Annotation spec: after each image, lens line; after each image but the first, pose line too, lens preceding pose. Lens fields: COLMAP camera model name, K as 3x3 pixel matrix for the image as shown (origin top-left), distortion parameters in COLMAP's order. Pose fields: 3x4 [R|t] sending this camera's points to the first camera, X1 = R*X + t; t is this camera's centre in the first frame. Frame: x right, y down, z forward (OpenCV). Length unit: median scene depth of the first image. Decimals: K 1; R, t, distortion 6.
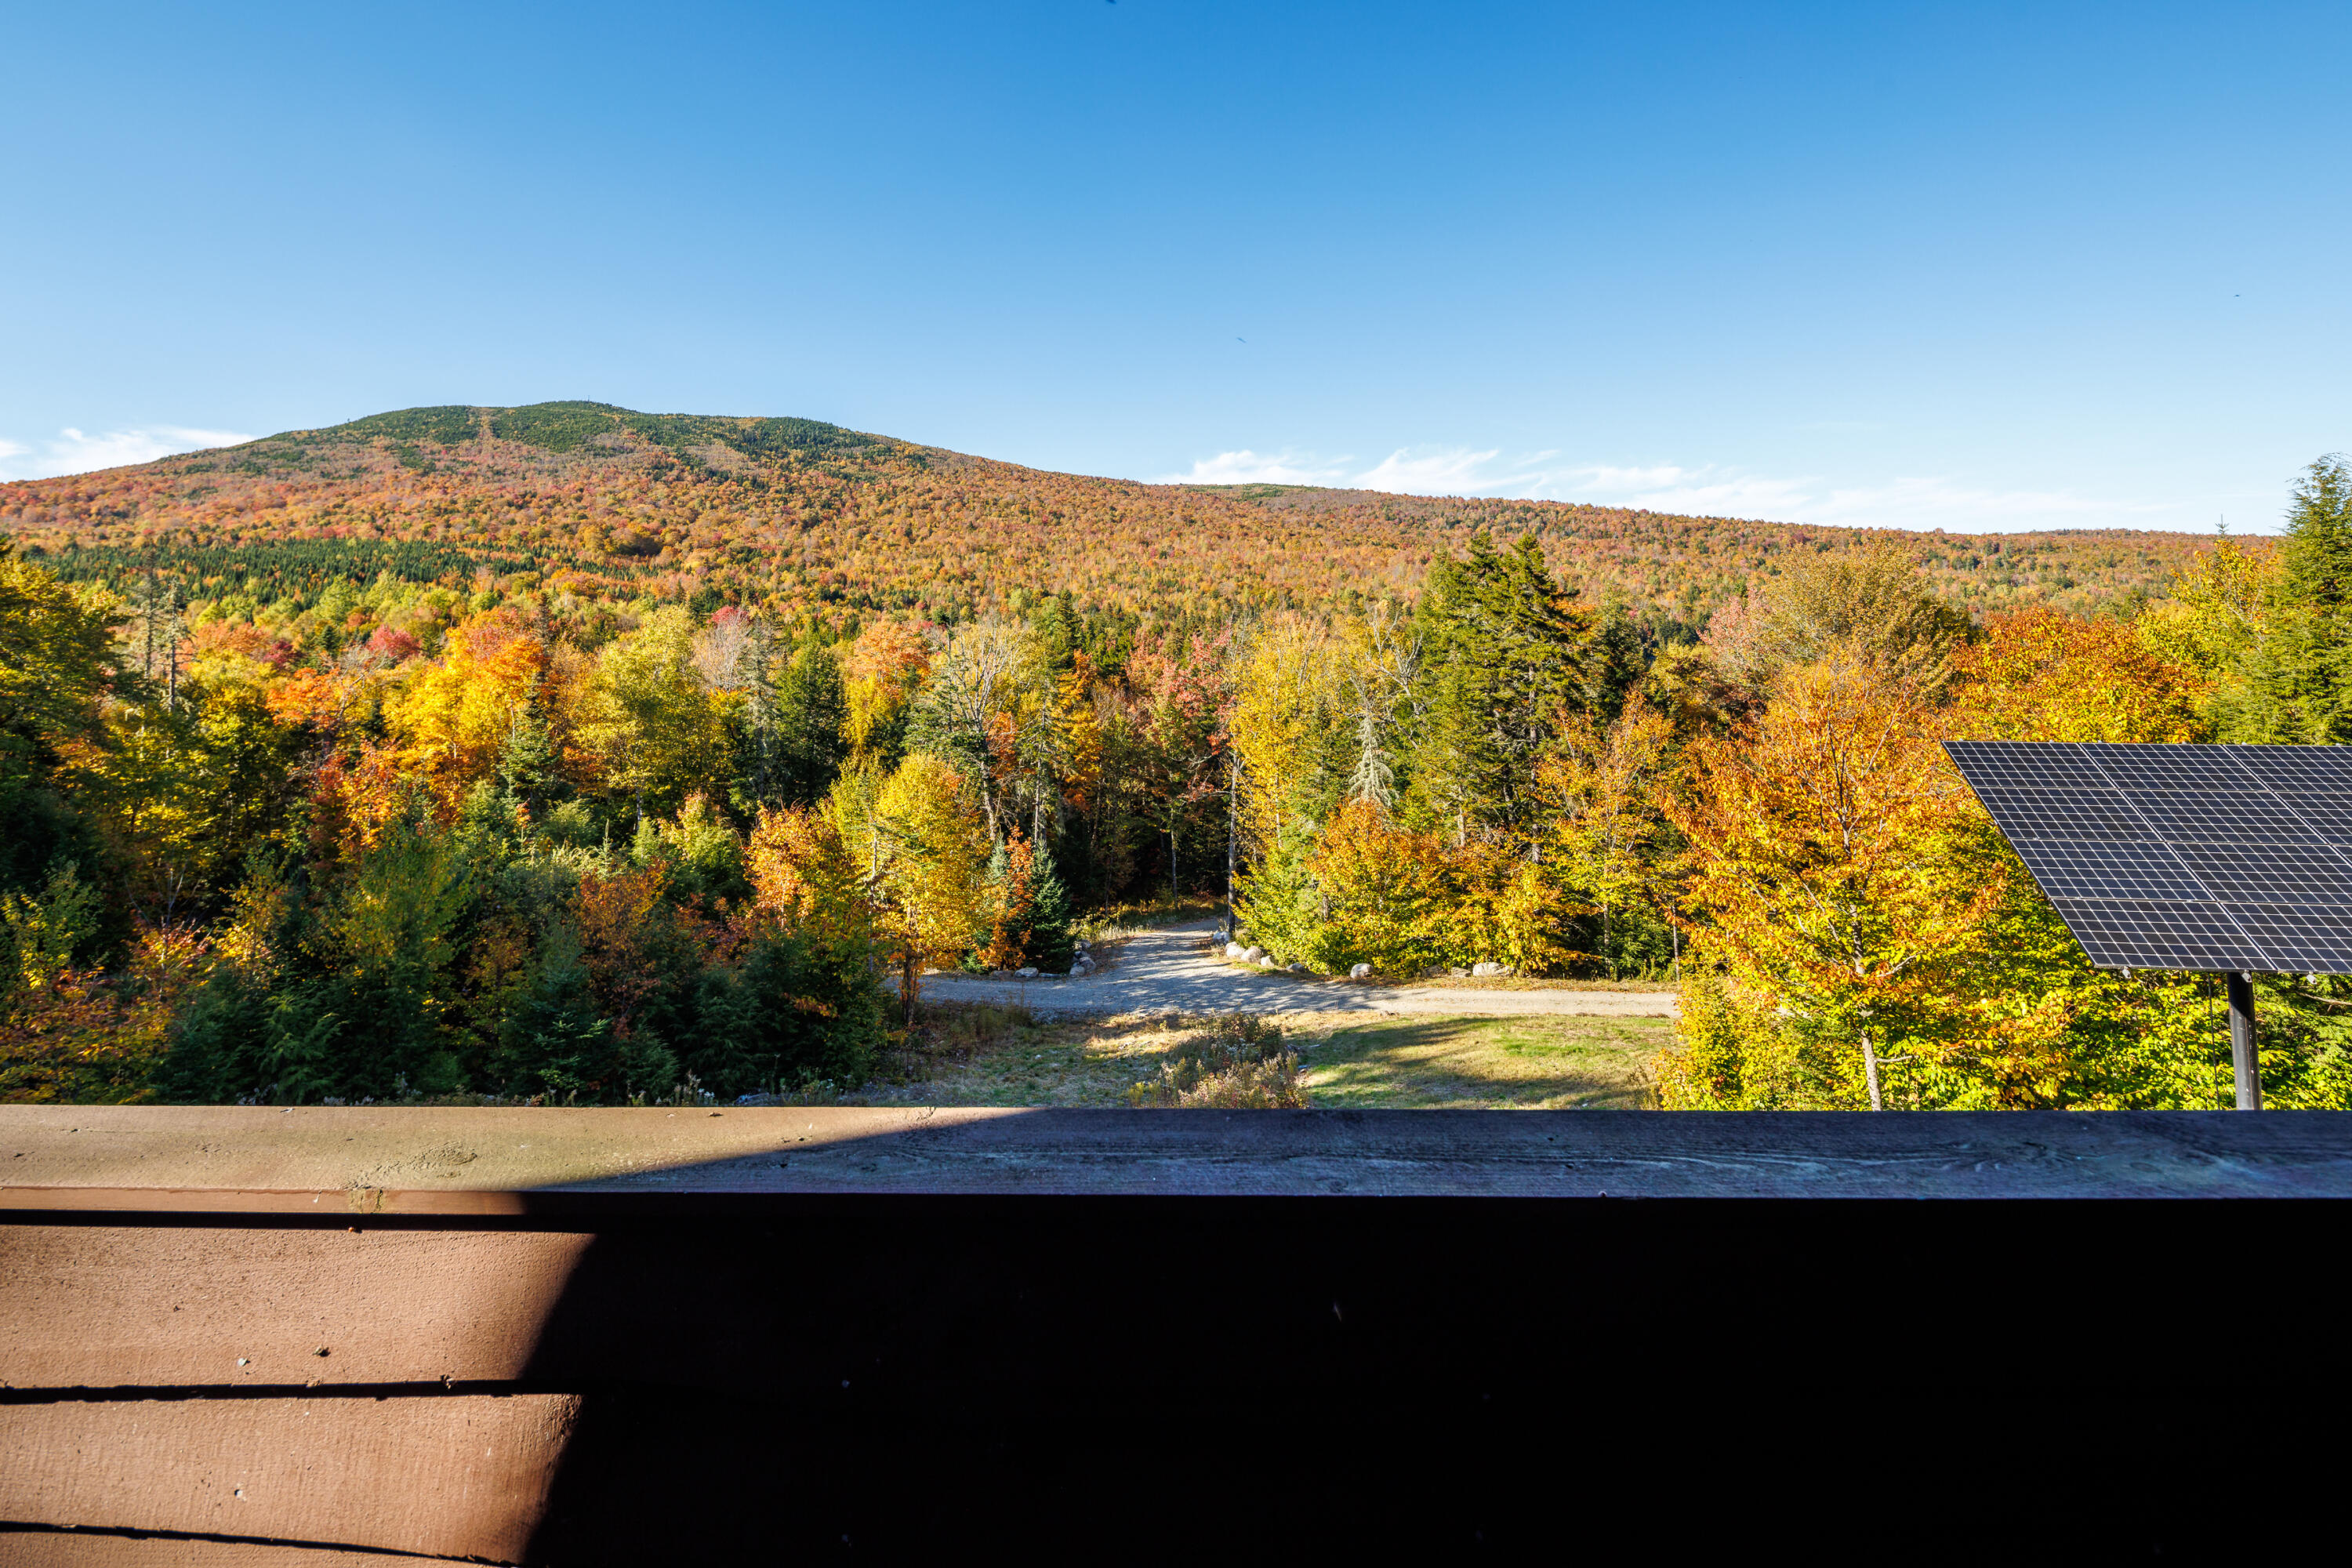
lens RADIAL K [[1122.3, 0, 1174.1], [0, 1122.3, 517.0], [0, 0, 1]] dist [0.007642, -0.004686]
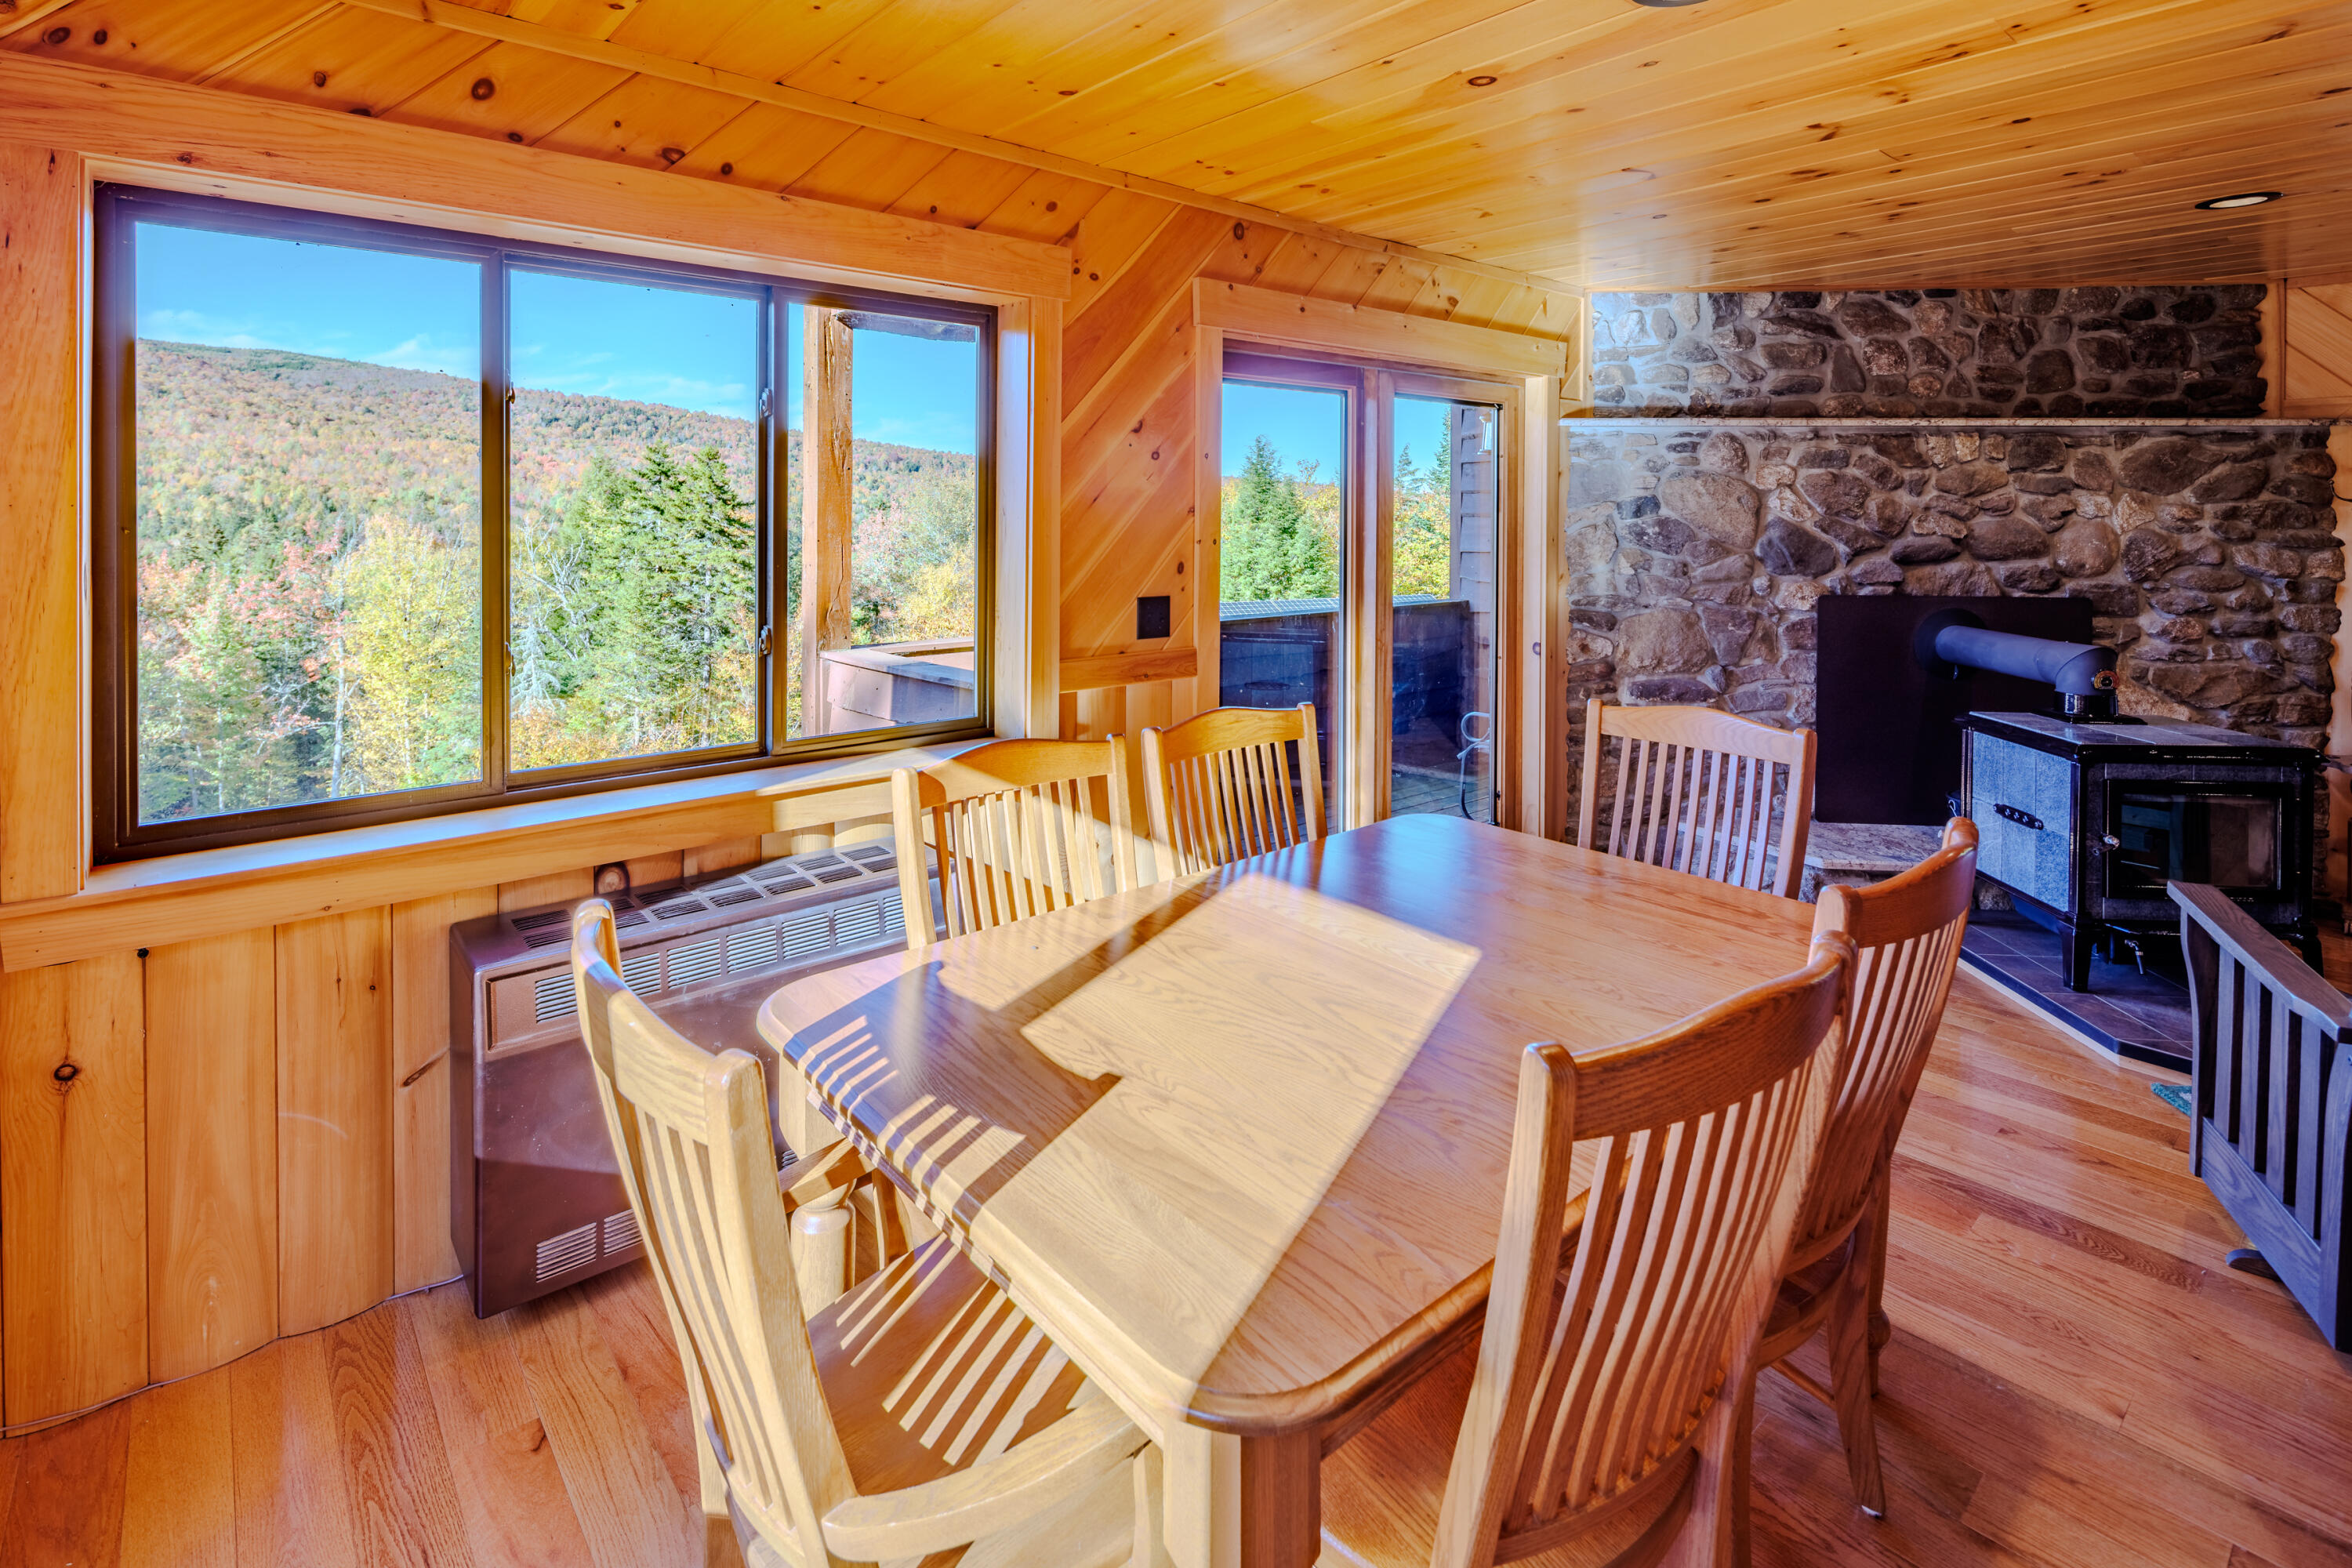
lens RADIAL K [[1124.8, 0, 1165.0], [0, 1124.8, 519.7], [0, 0, 1]] dist [0.010230, -0.008488]
pose [[0.734236, 0.015572, 0.678716, -0.086462], [-0.071838, 0.995906, 0.054866, -0.003774], [-0.675083, -0.089042, 0.732349, -0.058681]]
